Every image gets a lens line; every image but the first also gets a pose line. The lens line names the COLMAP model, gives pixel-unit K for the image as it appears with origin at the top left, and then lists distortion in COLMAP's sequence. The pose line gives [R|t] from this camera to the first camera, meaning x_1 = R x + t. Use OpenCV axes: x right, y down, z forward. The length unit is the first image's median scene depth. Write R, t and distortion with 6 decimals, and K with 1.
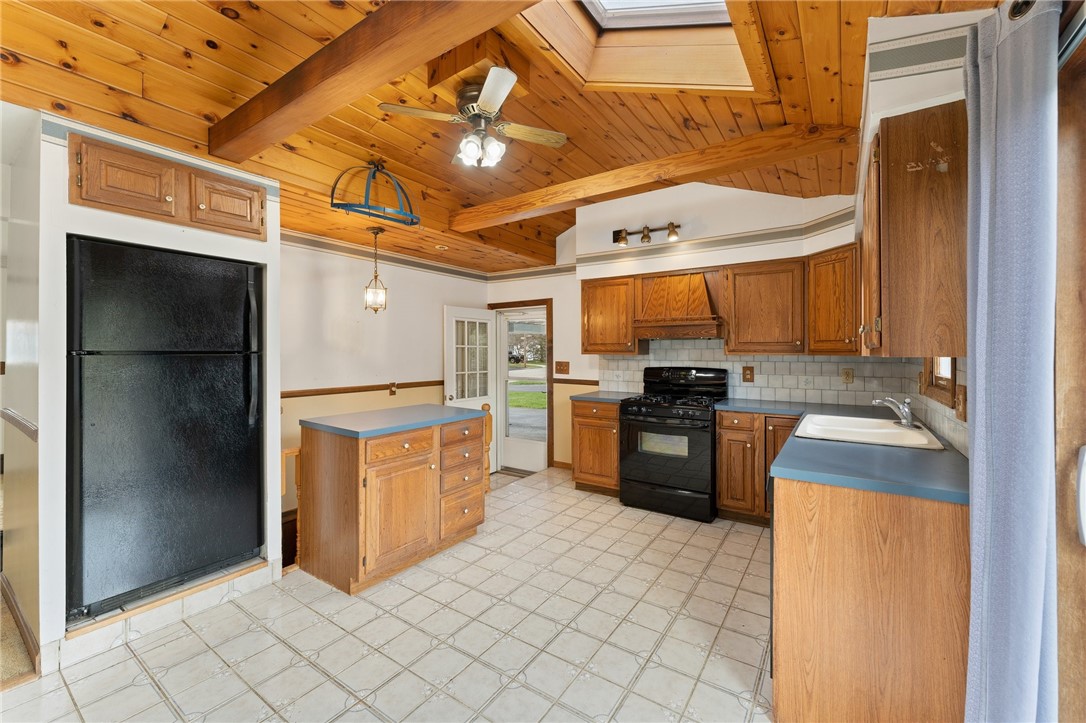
lens RADIAL K [[439.7, 0, 545.3], [0, 439.7, 350.5], [0, 0, 1]] dist [0.000342, 0.000000]
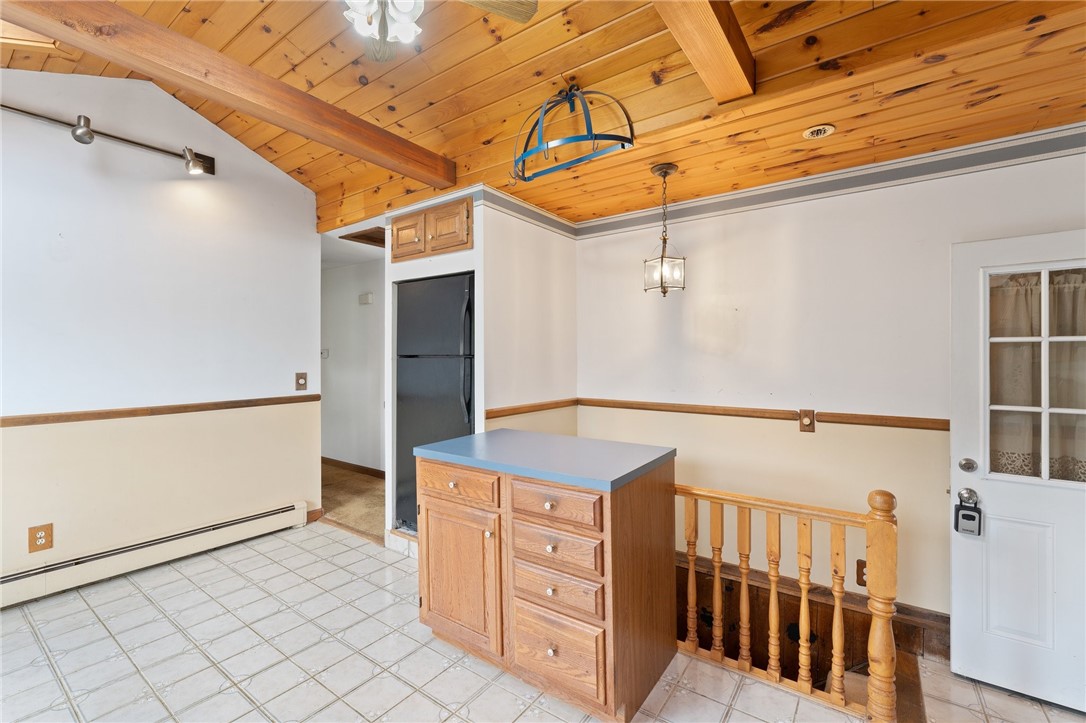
lens RADIAL K [[465.8, 0, 543.0], [0, 465.8, 361.5], [0, 0, 1]] dist [-0.003543, -0.000400]
pose [[-0.027120, 0.009471, -0.999587, 0.267352], [0.005199, 0.999943, 0.009333, 0.004404], [0.999619, -0.004943, -0.027168, 0.707358]]
